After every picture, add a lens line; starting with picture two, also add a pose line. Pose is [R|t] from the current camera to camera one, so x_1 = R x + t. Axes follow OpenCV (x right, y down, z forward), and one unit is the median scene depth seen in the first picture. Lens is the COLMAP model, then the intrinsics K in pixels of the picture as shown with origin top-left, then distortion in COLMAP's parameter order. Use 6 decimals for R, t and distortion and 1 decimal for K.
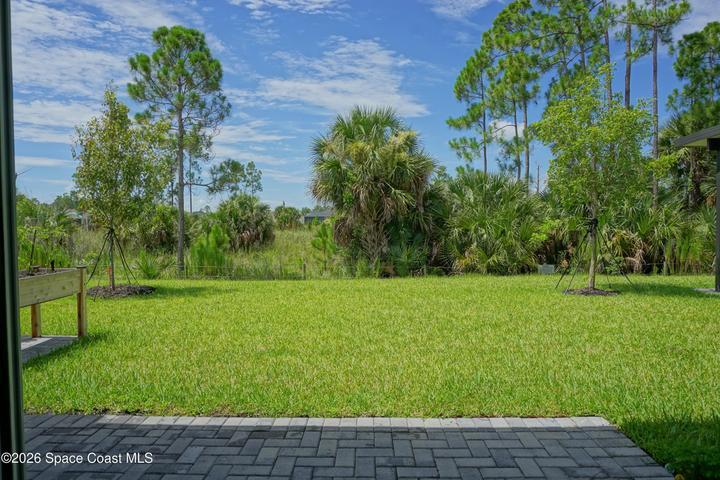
lens RADIAL K [[481.6, 0, 357.6], [0, 481.6, 239.5], [0, 0, 1]] dist [-0.055623, 0.040769]
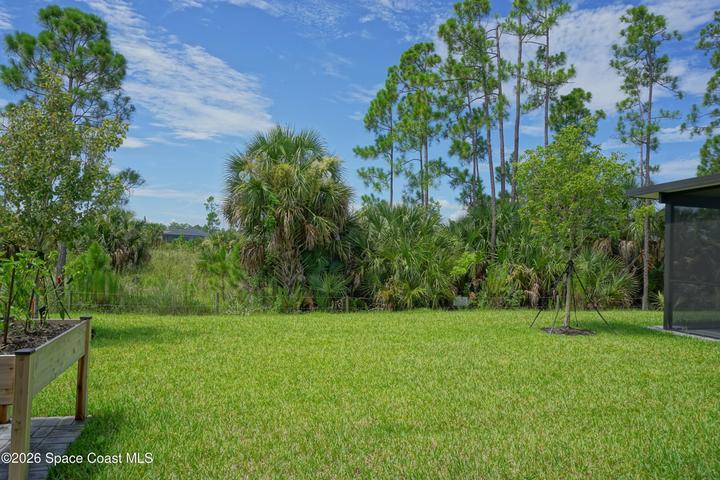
lens RADIAL K [[480.4, 0, 356.6], [0, 480.4, 240.9], [0, 0, 1]] dist [-0.046716, 0.037078]
pose [[0.957401, 0.045514, 0.285154, -0.112923], [-0.033079, 0.998286, -0.048277, -0.009776], [-0.286862, 0.036788, 0.957265, 0.058359]]
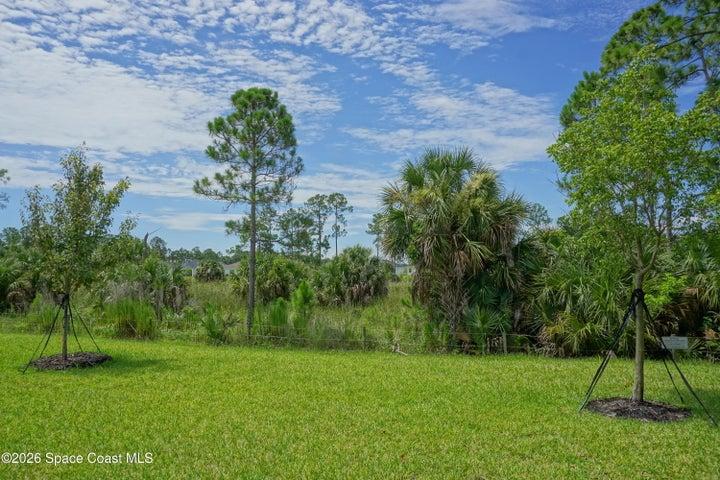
lens RADIAL K [[480.4, 0, 356.6], [0, 480.4, 240.9], [0, 0, 1]] dist [-0.046716, 0.037078]
pose [[0.946533, -0.027572, -0.321426, 0.154616], [-0.004211, 0.995200, -0.097771, -0.019158], [0.322578, 0.093897, 0.941874, 0.127549]]
